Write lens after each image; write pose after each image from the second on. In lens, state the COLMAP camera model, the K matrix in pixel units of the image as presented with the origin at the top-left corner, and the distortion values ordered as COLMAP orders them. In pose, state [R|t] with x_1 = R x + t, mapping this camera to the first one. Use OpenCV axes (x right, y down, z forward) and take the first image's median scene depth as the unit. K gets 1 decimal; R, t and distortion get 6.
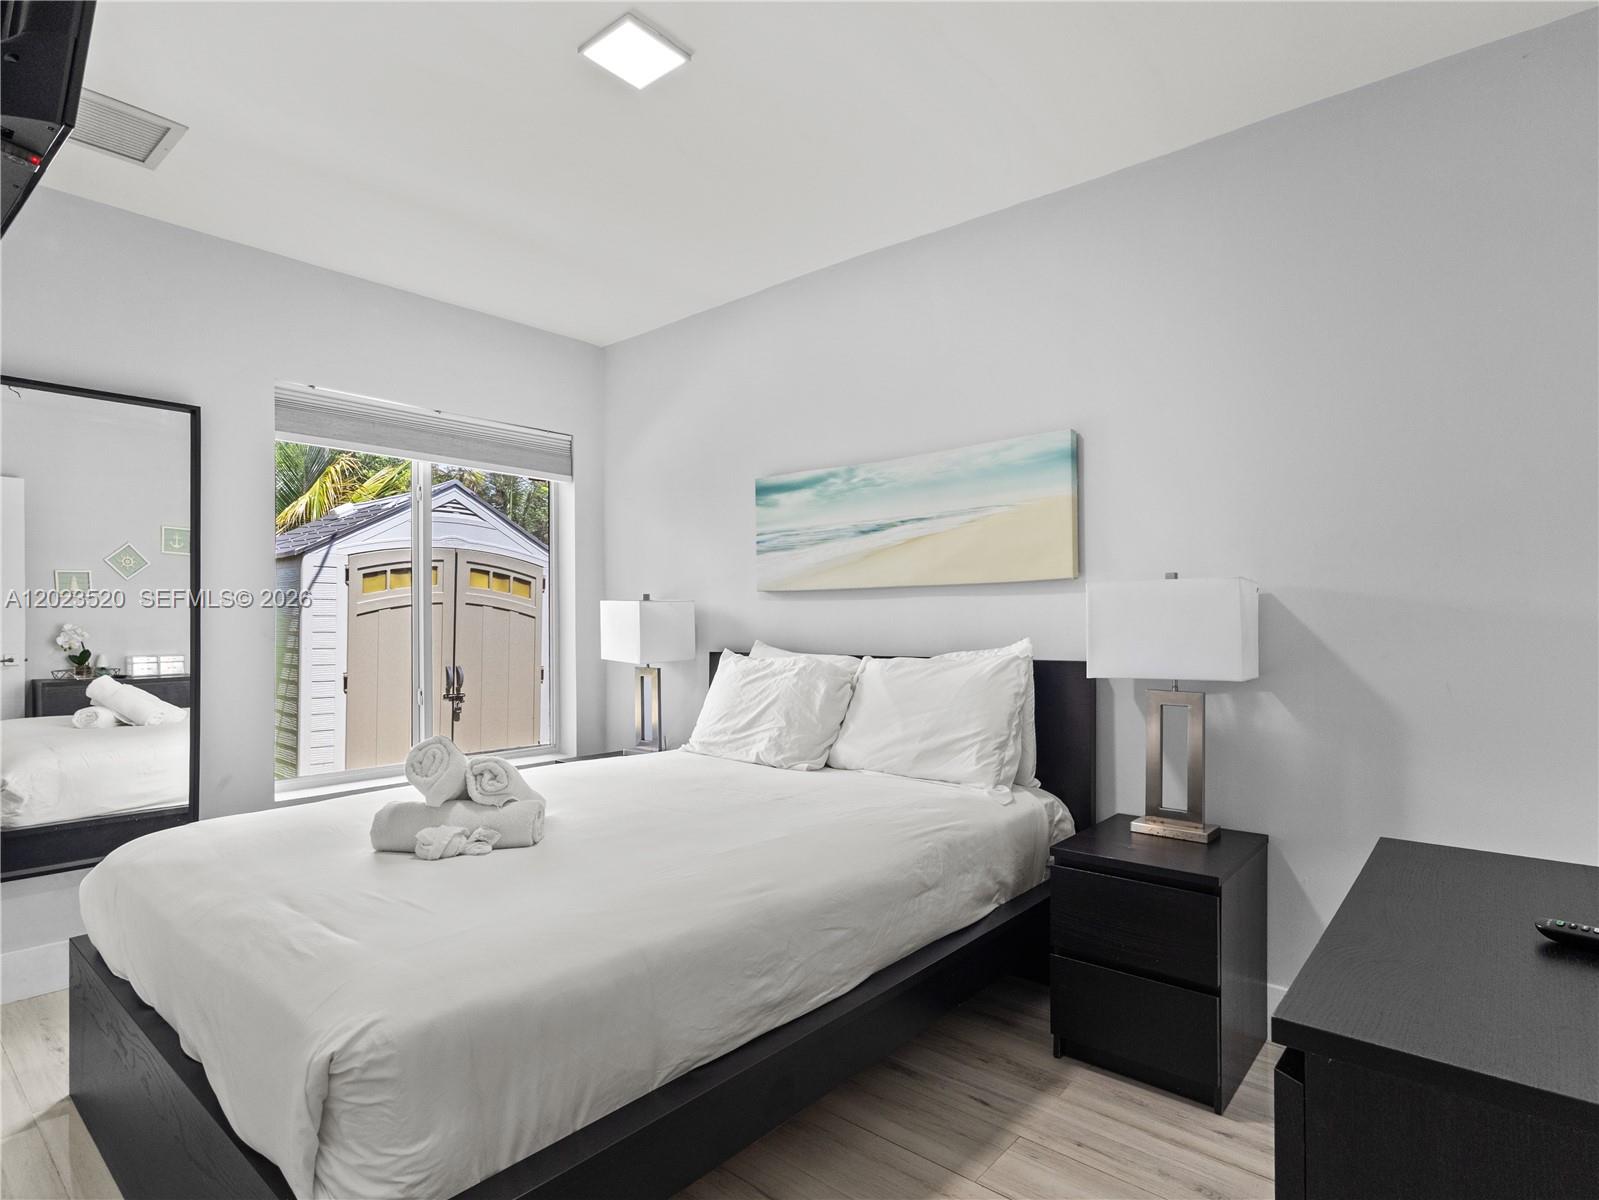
lens RADIAL K [[843.2, 0, 799.5], [0, 843.2, 600.0], [0, 0, 1]] dist [-0.001050, 0.000733]
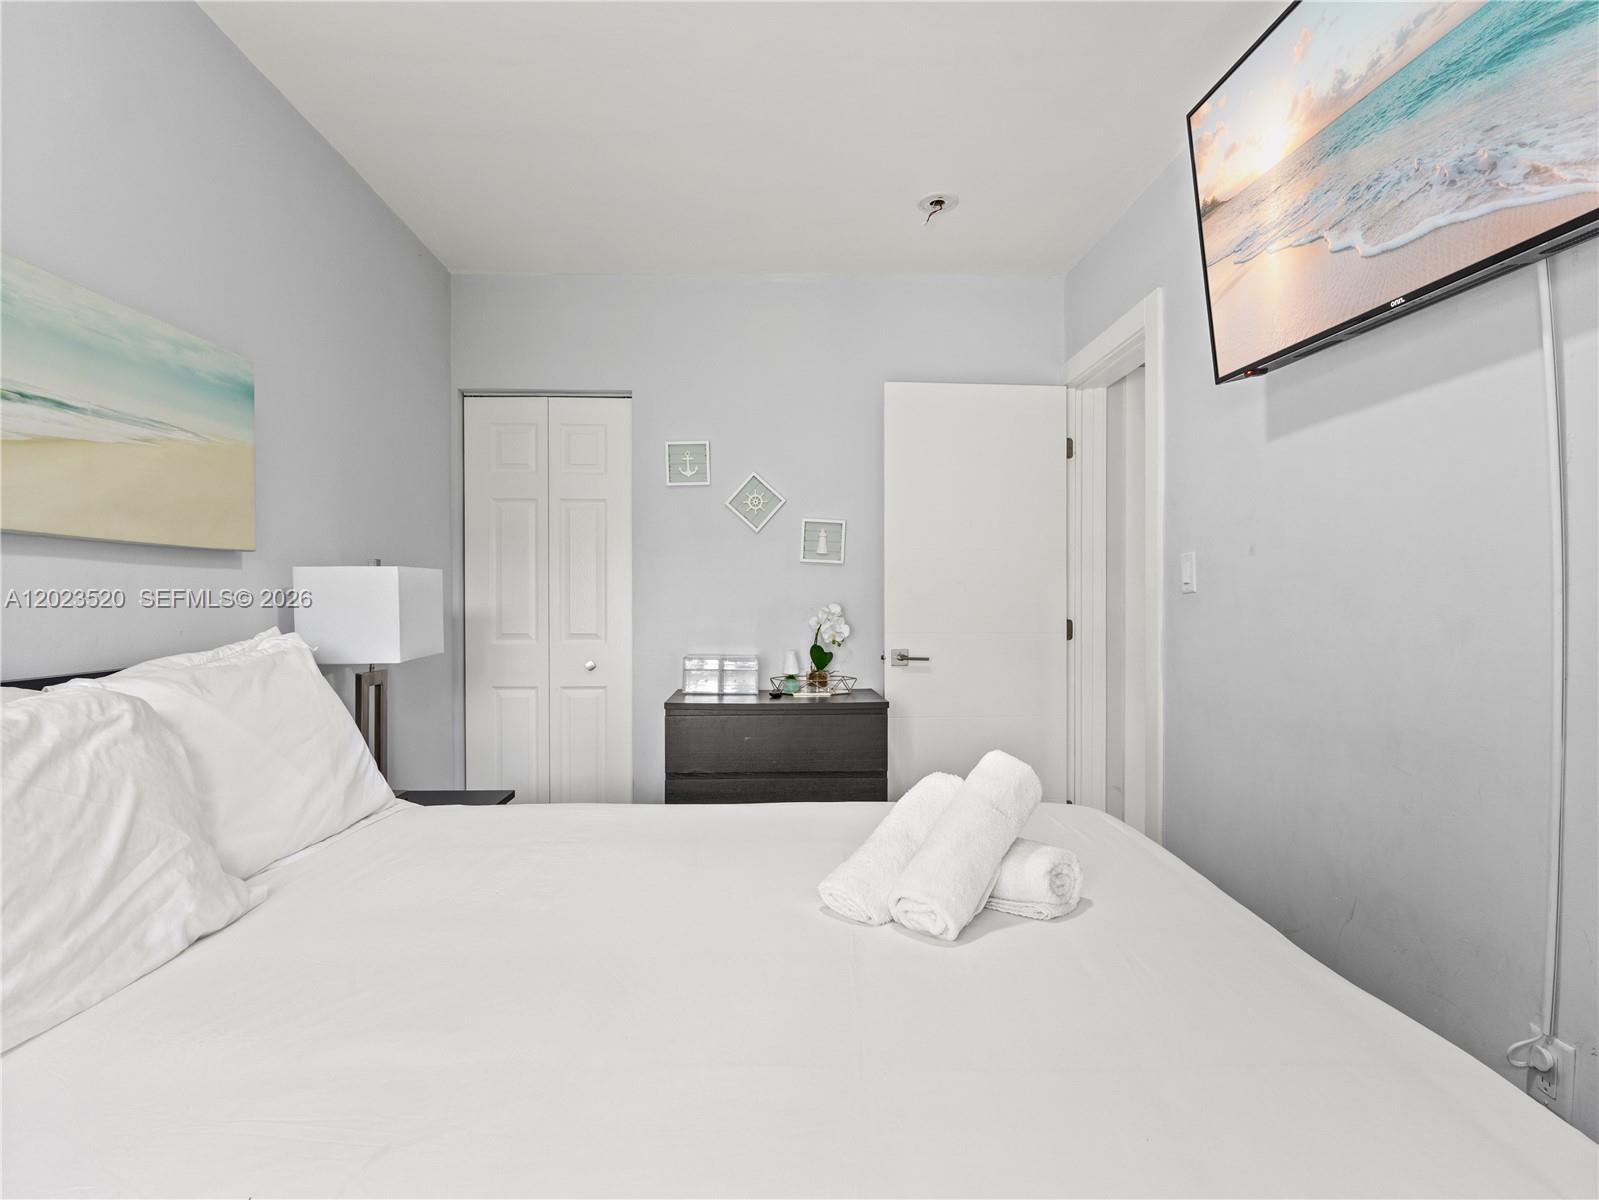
lens RADIAL K [[843.2, 0, 799.5], [0, 843.2, 600.0], [0, 0, 1]] dist [-0.001050, 0.000733]
pose [[-0.690510, 0.010327, 0.723249, -0.548334], [-0.006153, 0.999778, -0.020150, 0.030711], [-0.723297, -0.018364, -0.690293, 1.060473]]
